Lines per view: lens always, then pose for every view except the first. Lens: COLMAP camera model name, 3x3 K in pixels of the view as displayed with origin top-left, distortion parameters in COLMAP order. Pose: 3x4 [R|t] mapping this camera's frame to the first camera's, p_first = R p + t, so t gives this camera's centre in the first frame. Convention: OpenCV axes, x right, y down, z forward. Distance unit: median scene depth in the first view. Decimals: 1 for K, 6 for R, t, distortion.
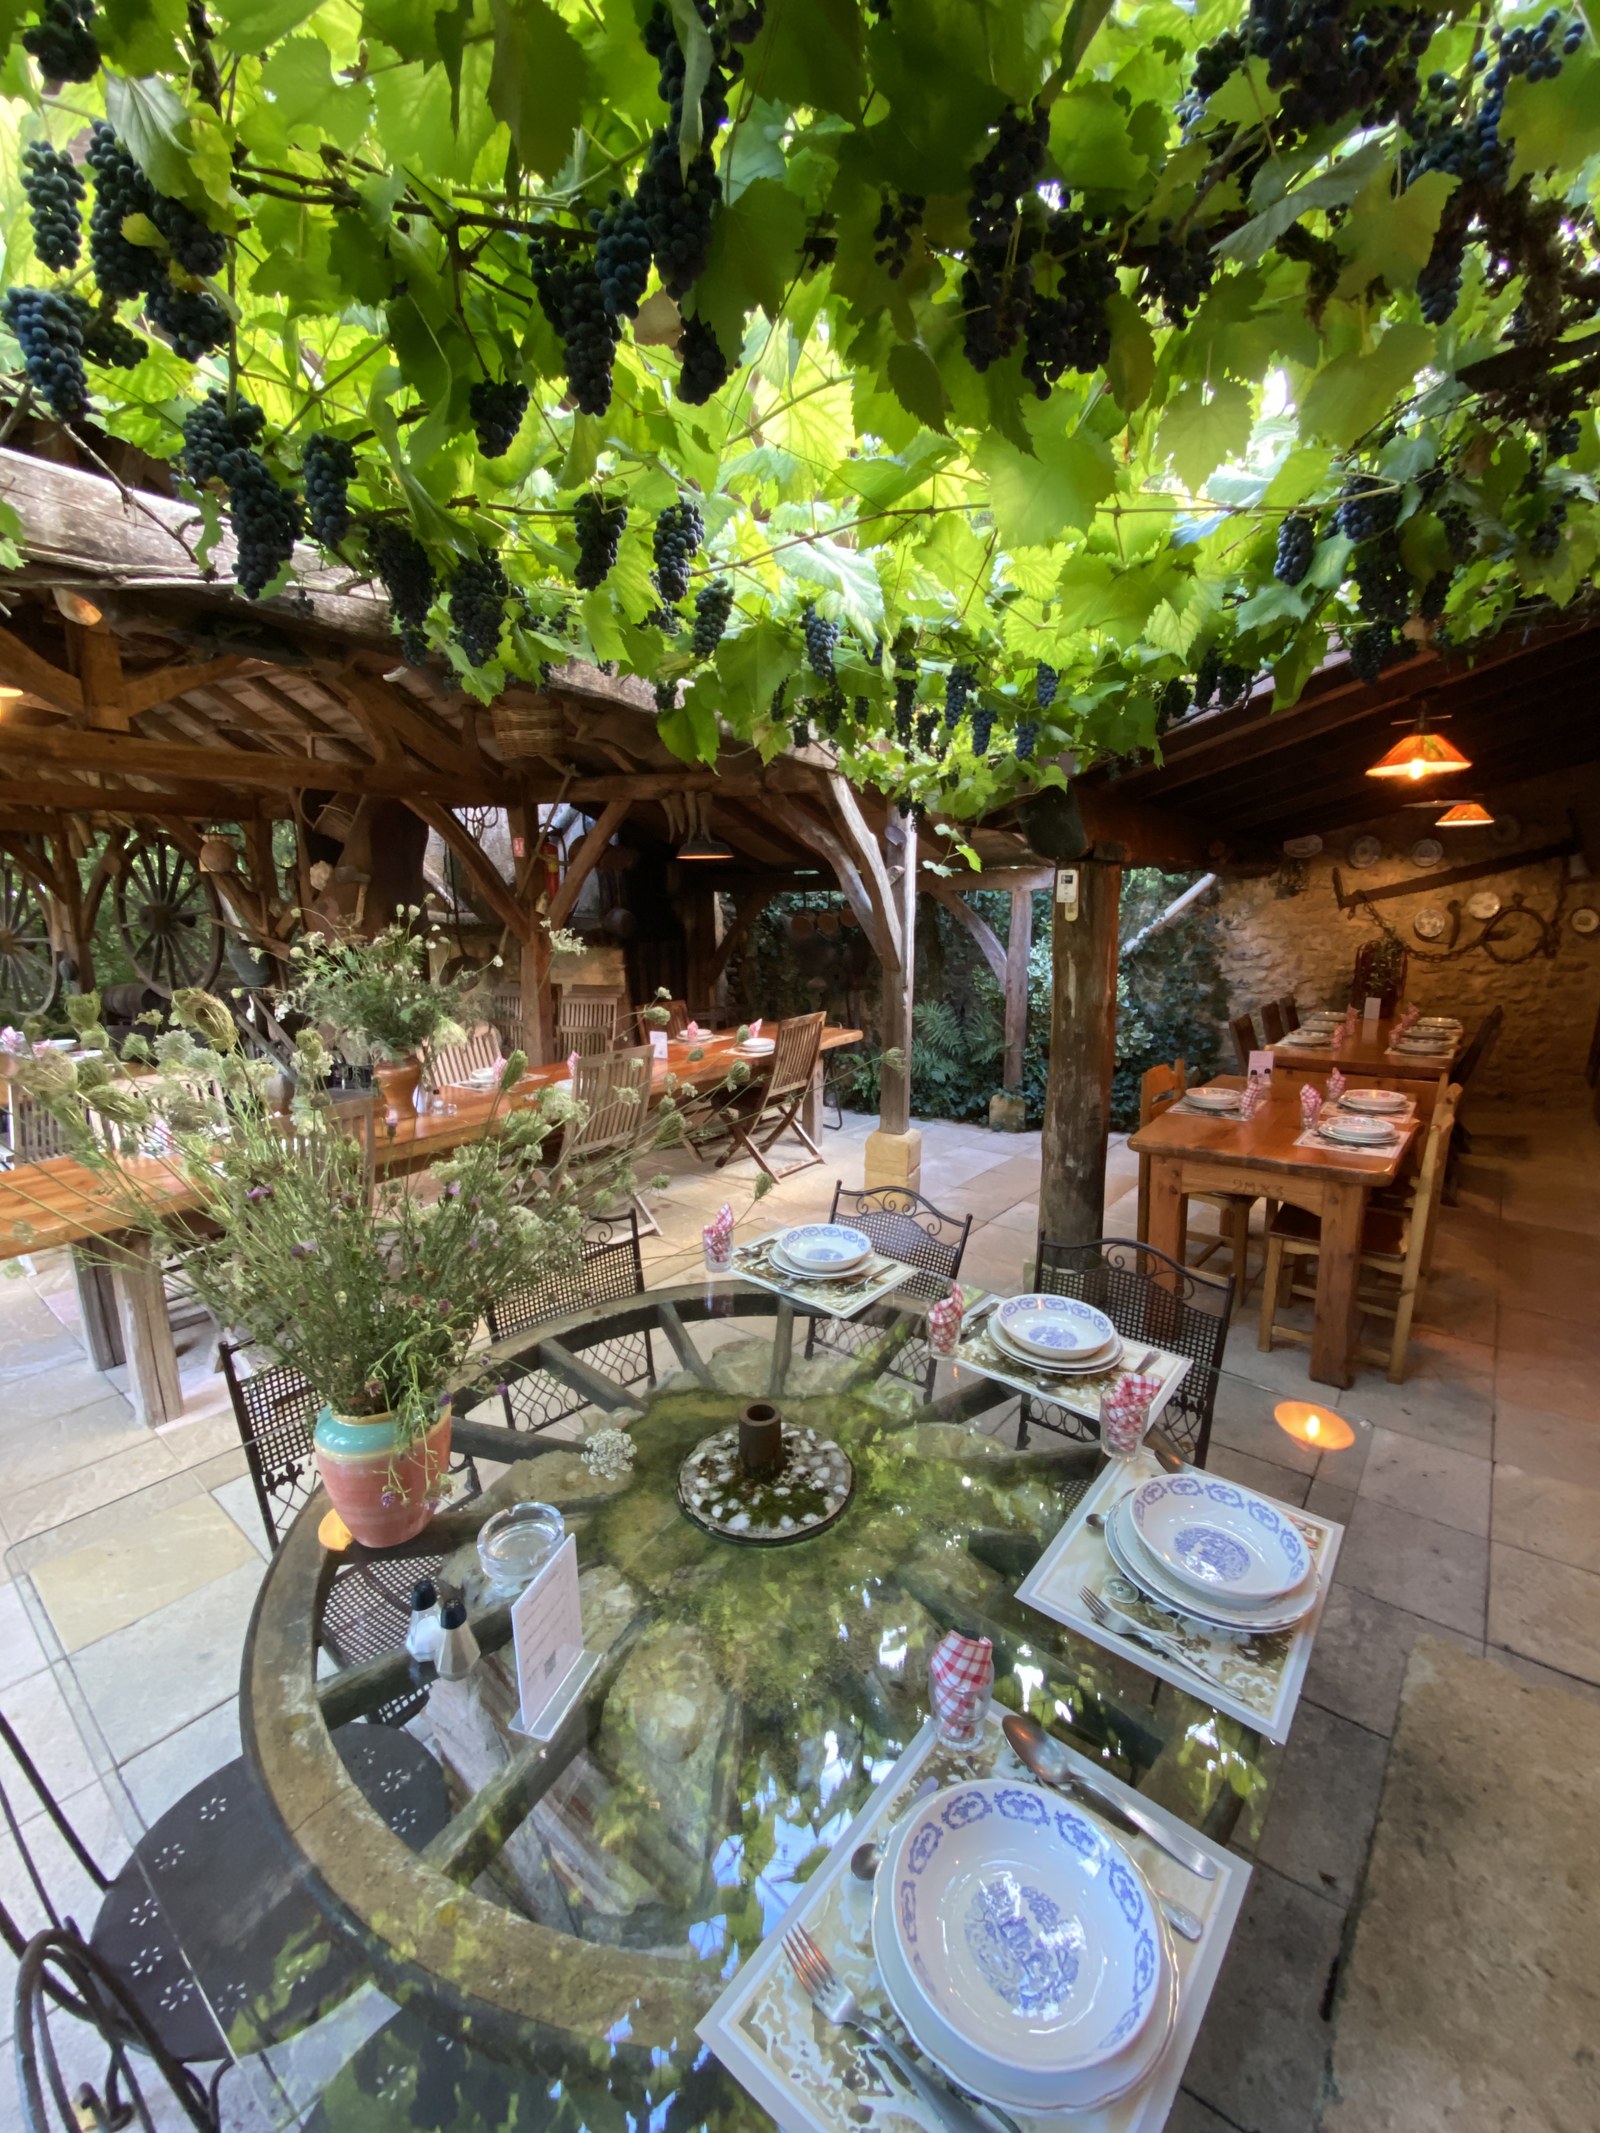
lens RADIAL K [[865.9, 0, 800.0], [0, 865.9, 1066.5], [0, 0, 1]] dist [0.019491, -0.020485]
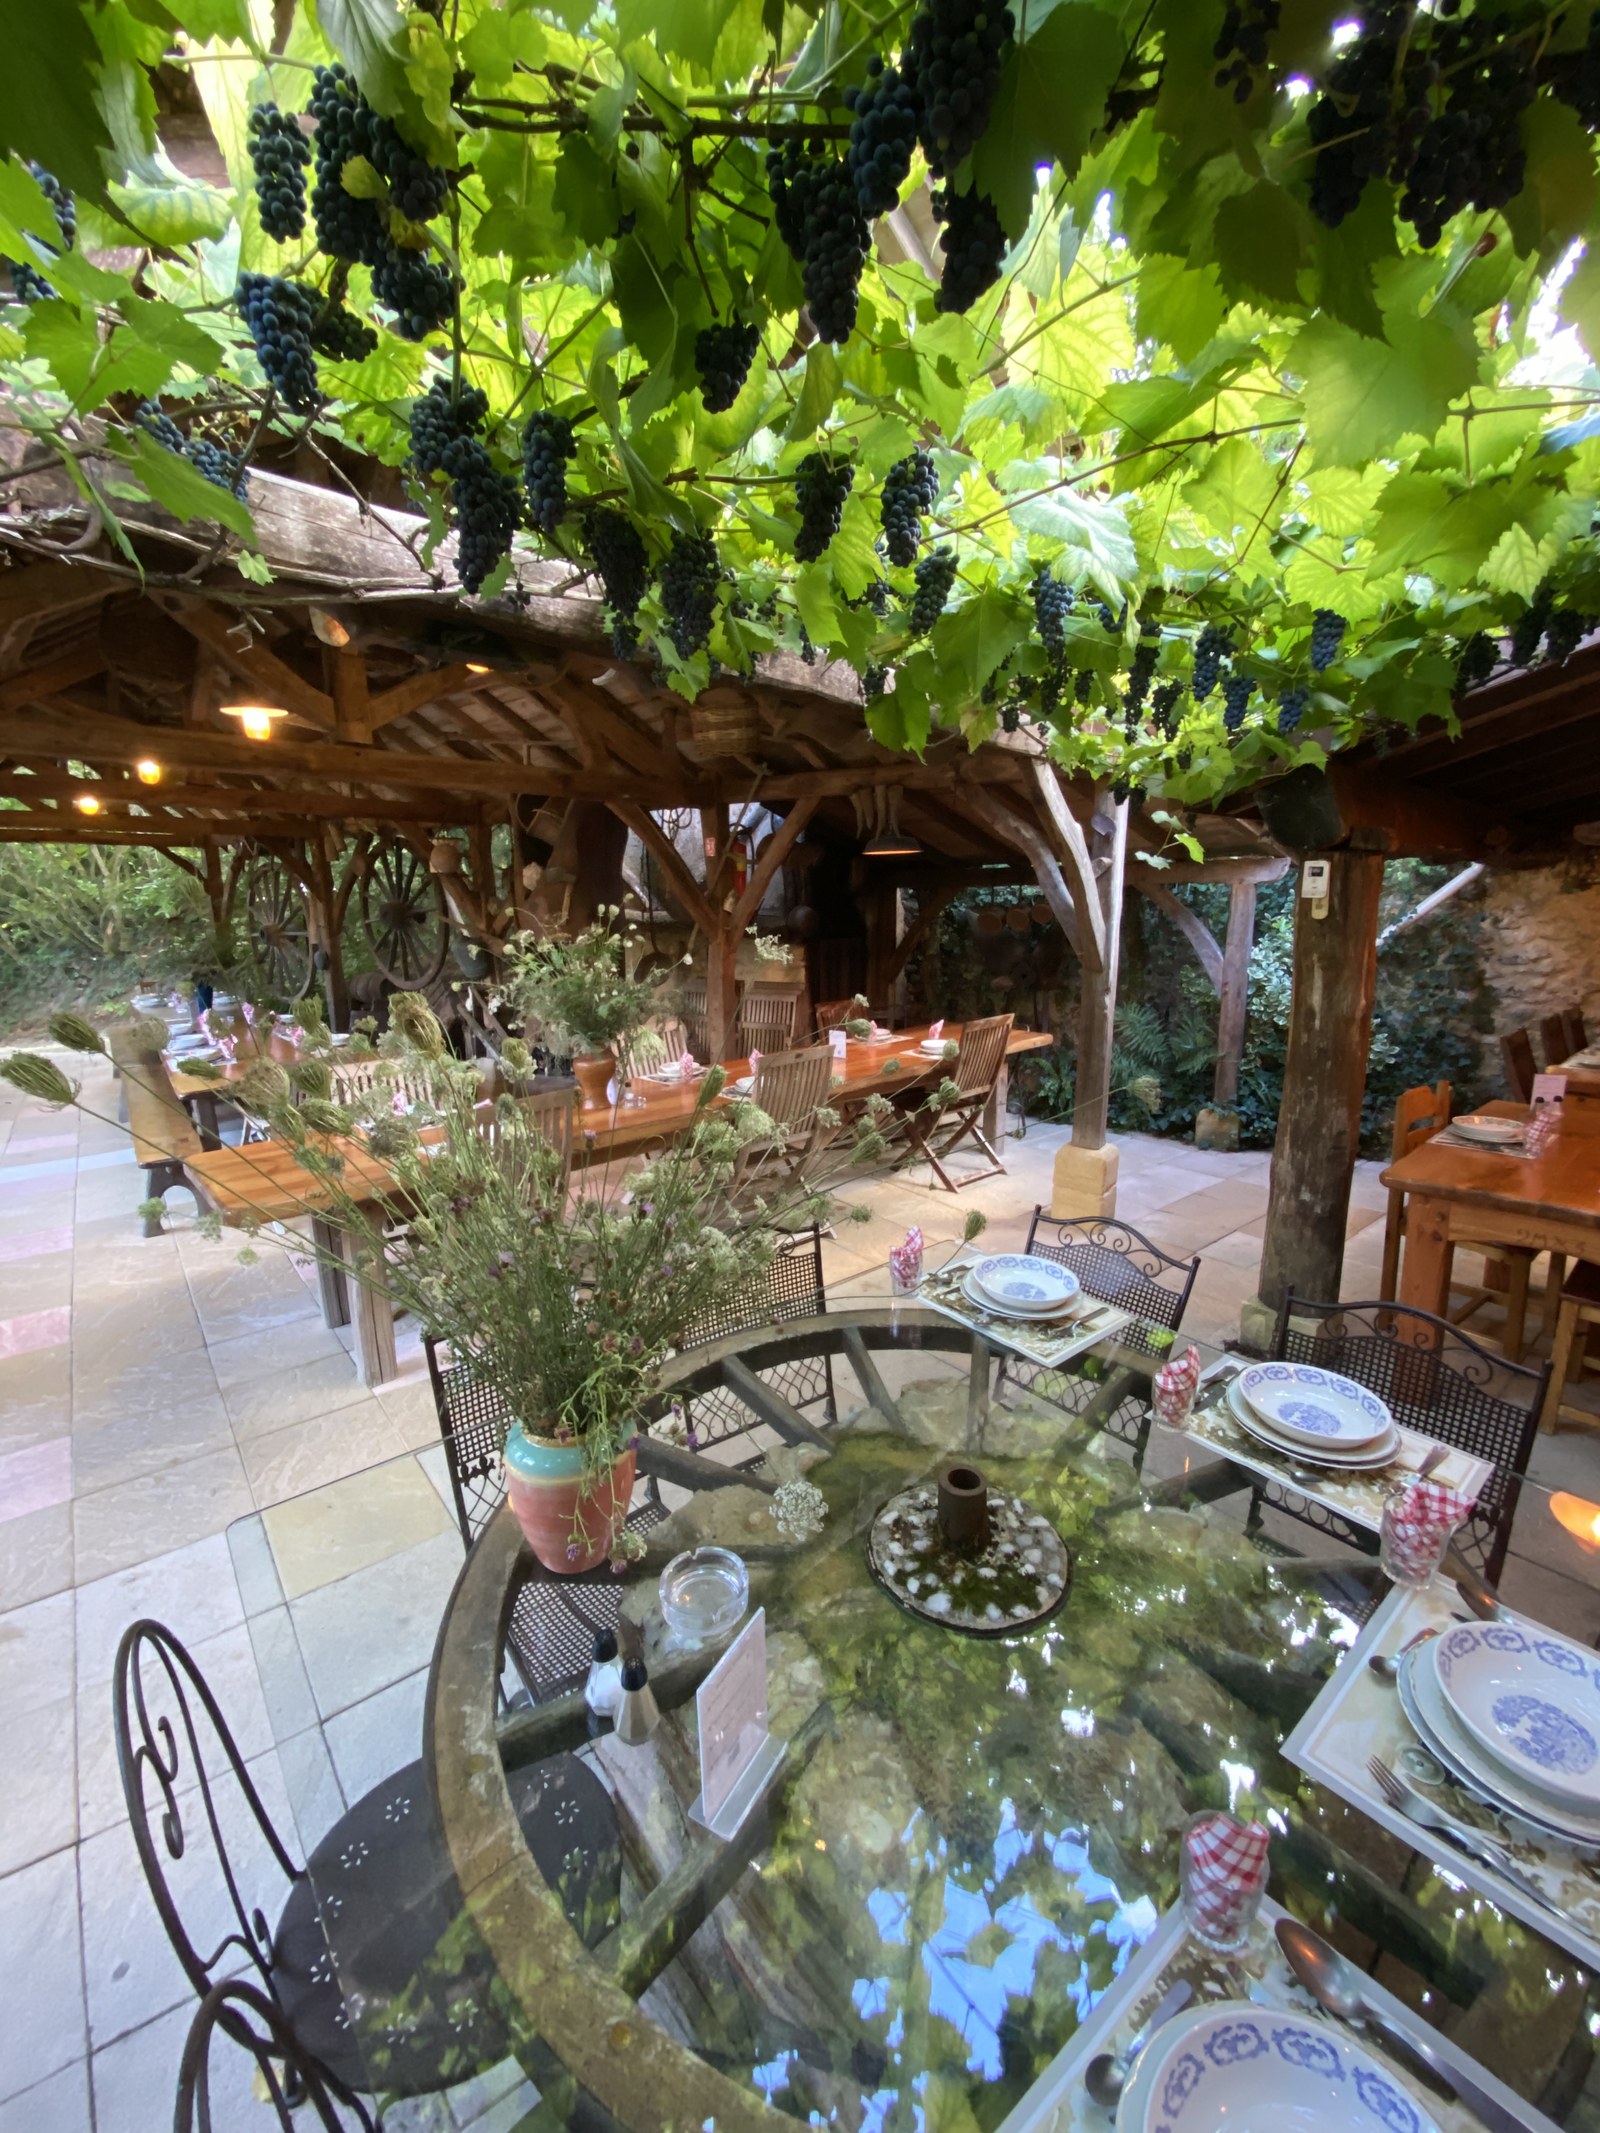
lens RADIAL K [[865.9, 0, 800.0], [0, 865.9, 1066.5], [0, 0, 1]] dist [0.019491, -0.020485]
pose [[0.979998, 0.034583, -0.195978, -0.040790], [-0.033603, 0.999401, 0.008323, -0.020236], [0.196149, -0.001571, 0.980573, 0.077483]]
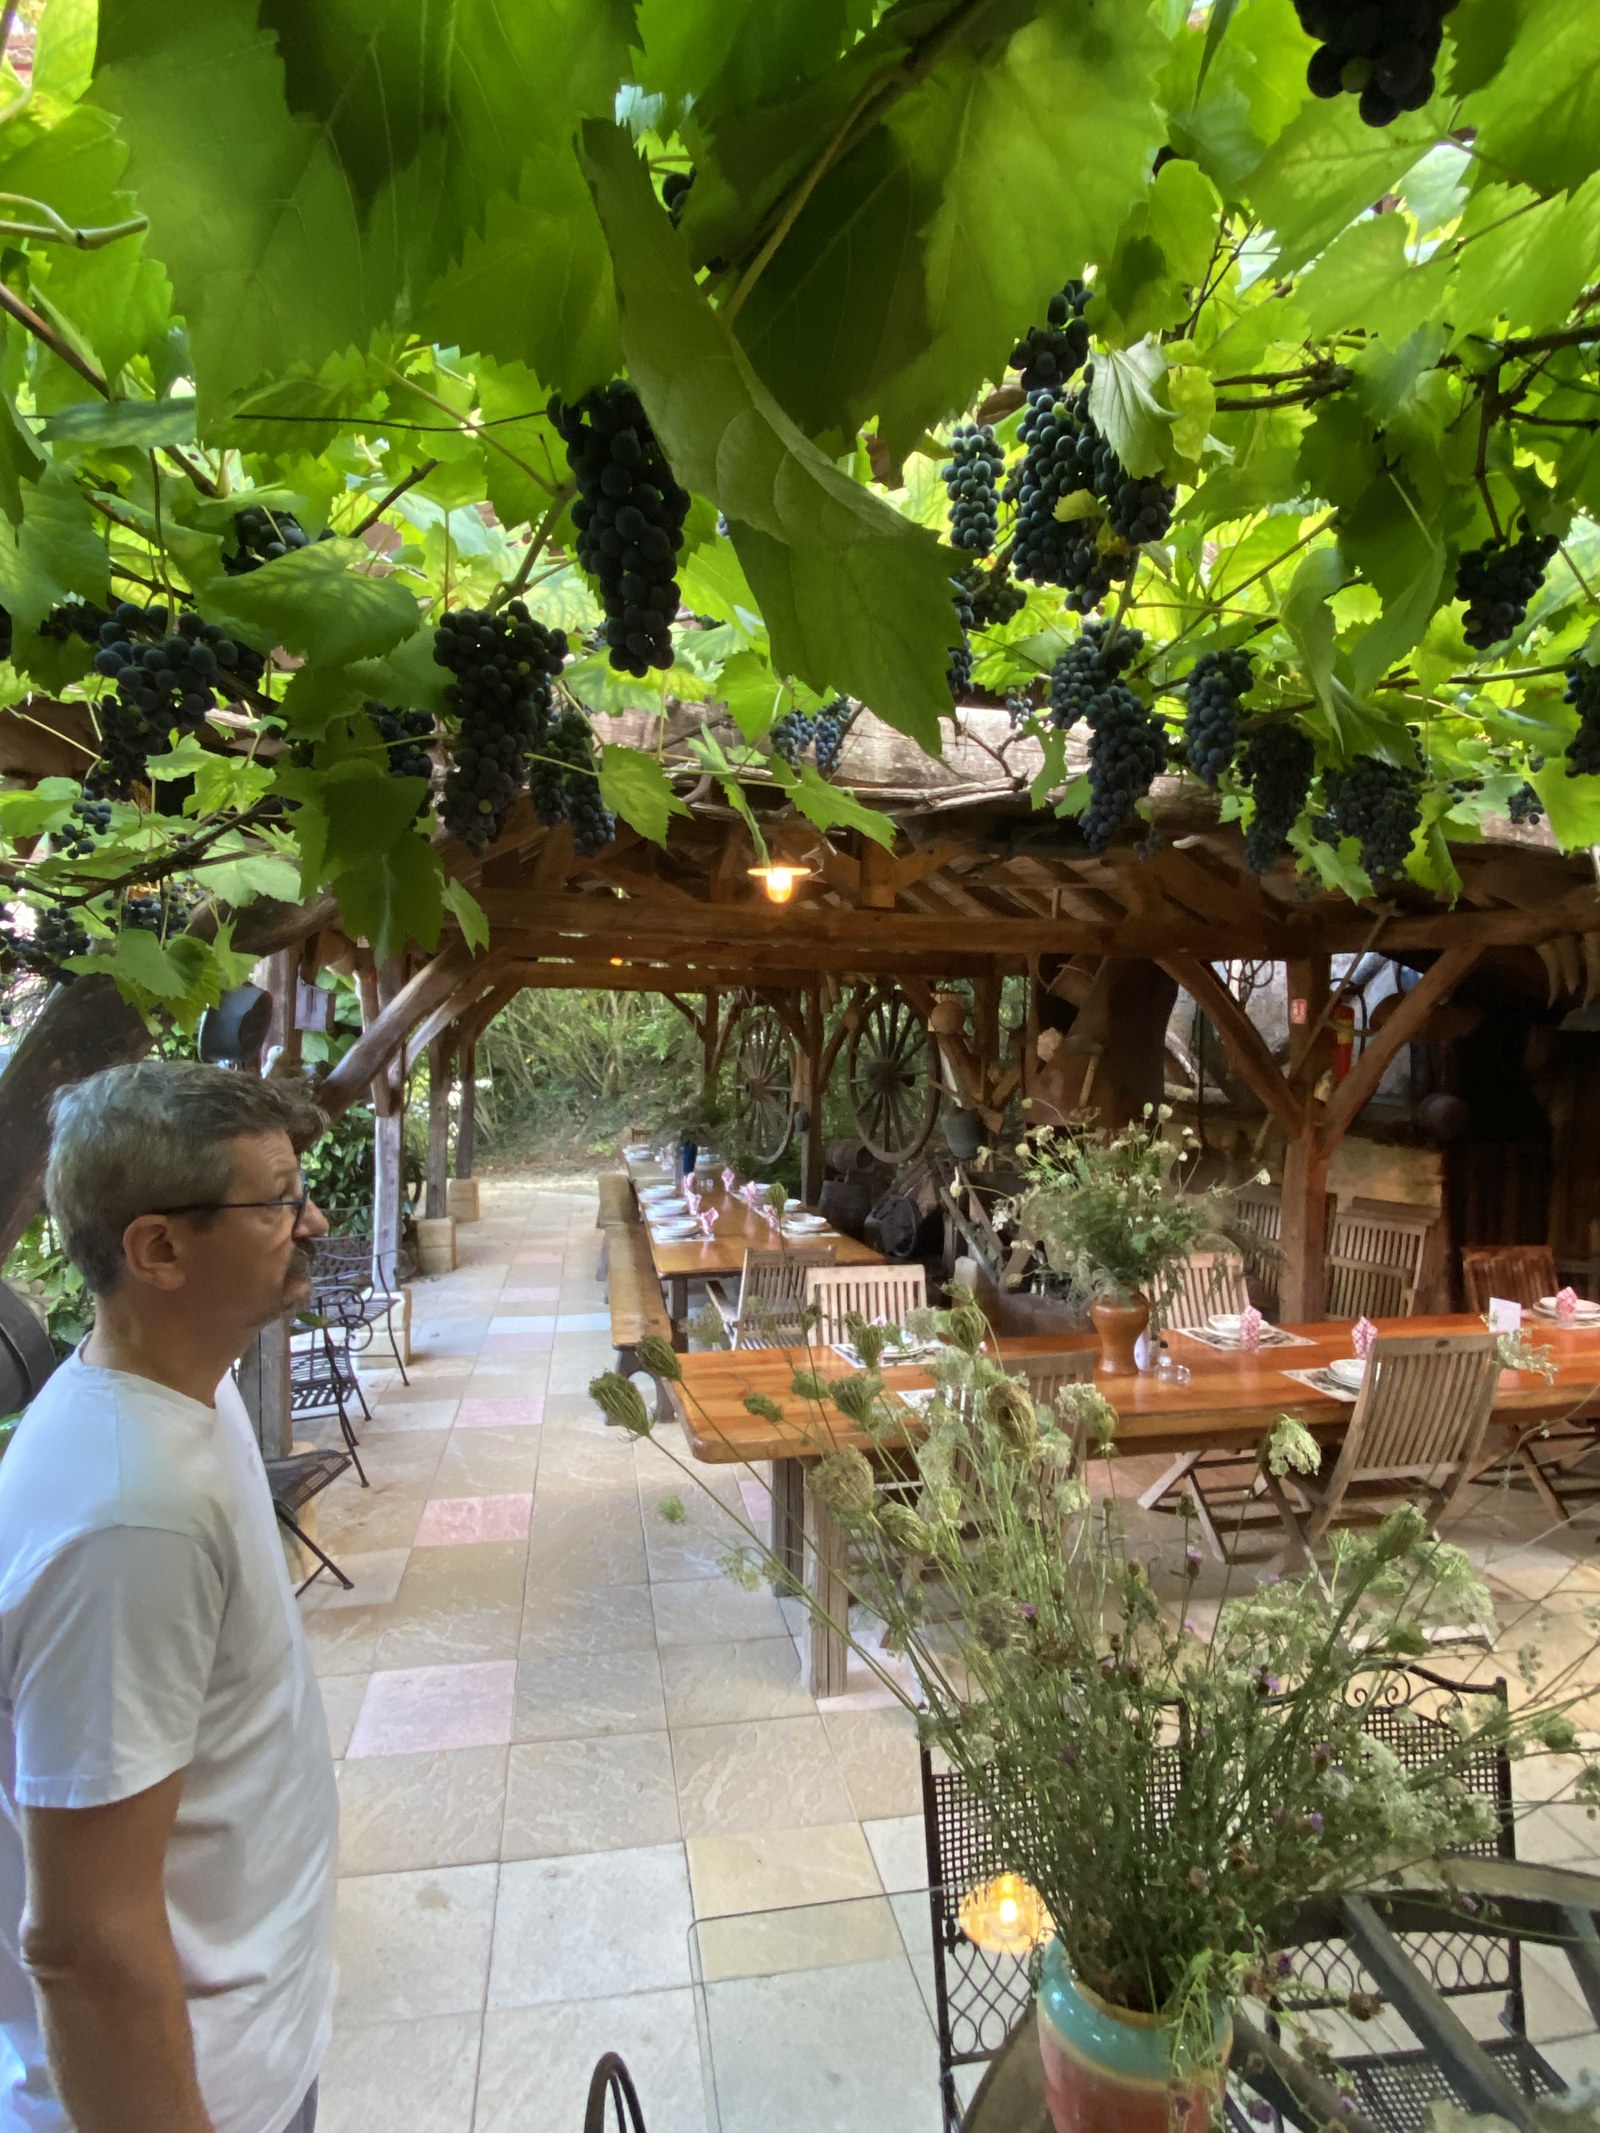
lens RADIAL K [[1115.7, 0, 800.0], [0, 1115.7, 1066.5], [0, 0, 1]] dist [0.108574, -0.134840]
pose [[0.767714, 0.037398, -0.639700, -0.109039], [-0.144042, 0.982819, -0.115410, -0.121496], [0.624393, 0.180746, 0.759911, 0.040227]]
